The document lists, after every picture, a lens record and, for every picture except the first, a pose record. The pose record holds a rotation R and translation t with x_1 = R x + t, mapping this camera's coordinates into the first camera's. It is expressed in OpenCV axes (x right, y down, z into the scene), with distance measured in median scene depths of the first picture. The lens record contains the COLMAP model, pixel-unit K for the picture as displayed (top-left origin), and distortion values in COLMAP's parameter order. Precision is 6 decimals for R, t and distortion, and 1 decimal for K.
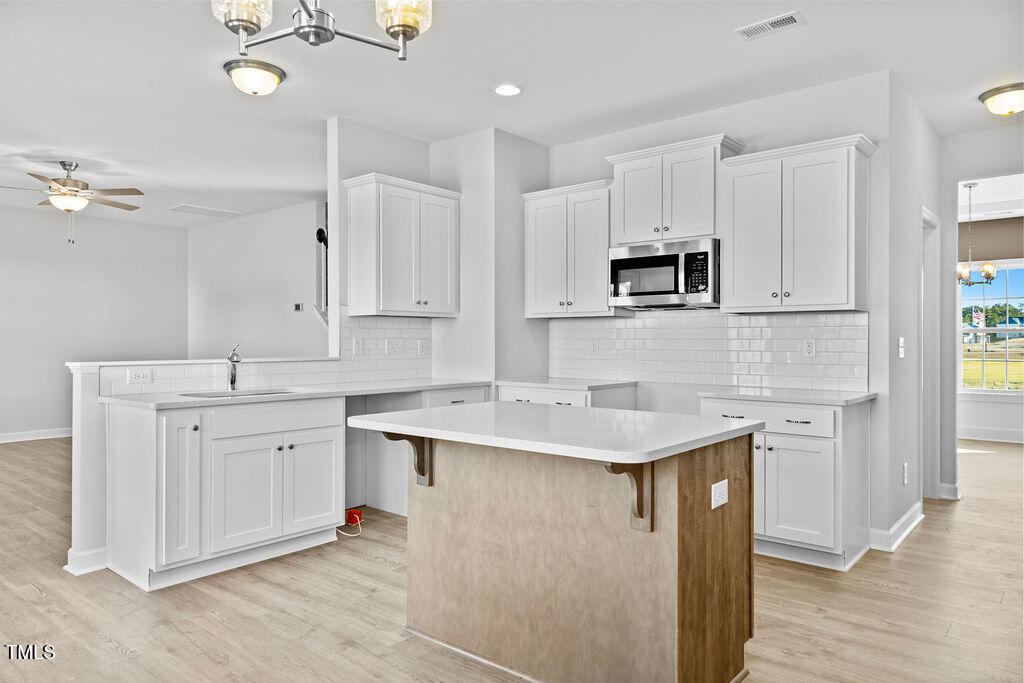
lens RADIAL K [[671.5, 0, 502.2], [0, 671.5, 347.2], [0, 0, 1]] dist [0.005950, 0.005239]
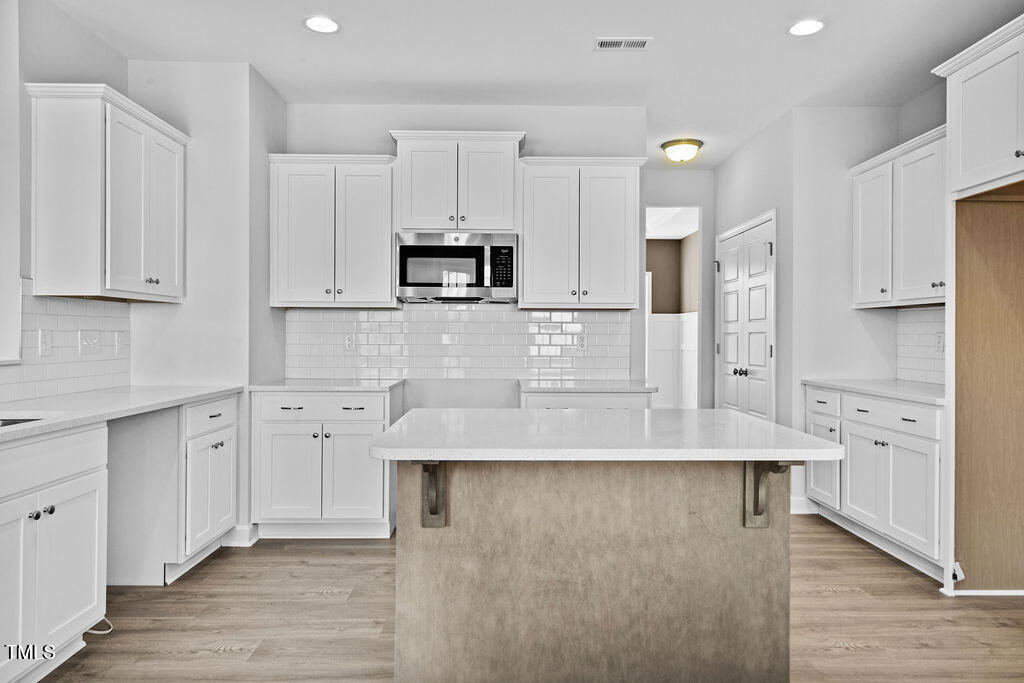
lens RADIAL K [[671.5, 0, 513.0], [0, 671.5, 343.4], [0, 0, 1]] dist [0.005950, 0.005239]
pose [[0.752608, -0.004741, 0.658452, -0.396433], [0.003128, 0.999989, 0.003624, -0.001469], [-0.658461, -0.000668, 0.752614, 0.274786]]
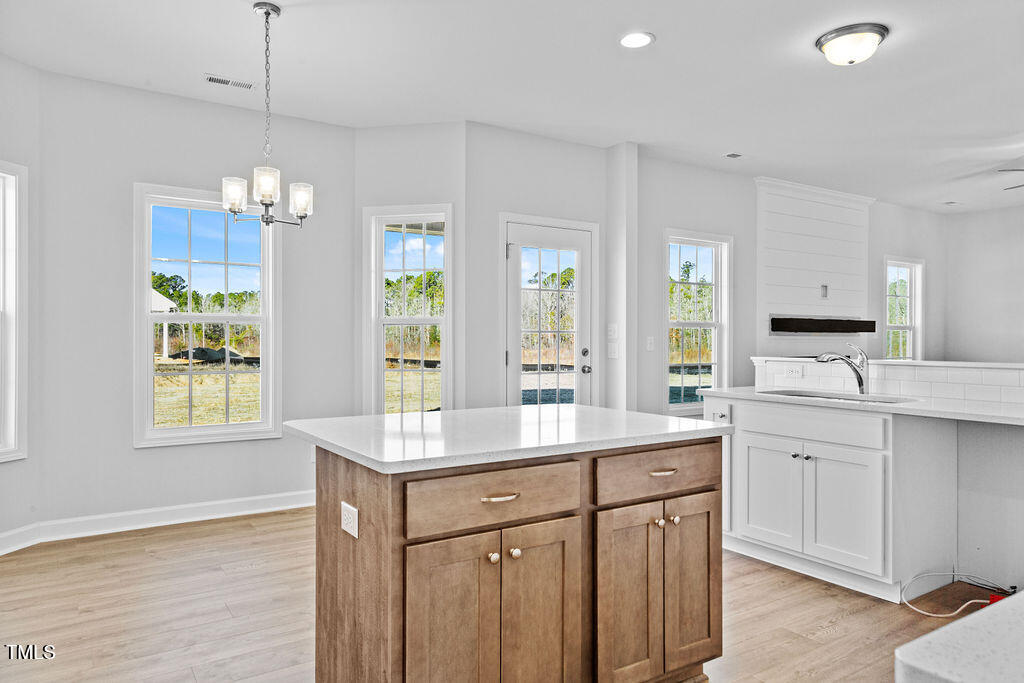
lens RADIAL K [[671.5, 0, 512.8], [0, 671.5, 338.6], [0, 0, 1]] dist [0.005950, 0.005239]
pose [[-0.282177, -0.002685, -0.959359, 0.659294], [-0.004940, 0.999987, -0.001346, -0.006918], [0.959350, 0.004359, -0.282186, 0.875632]]
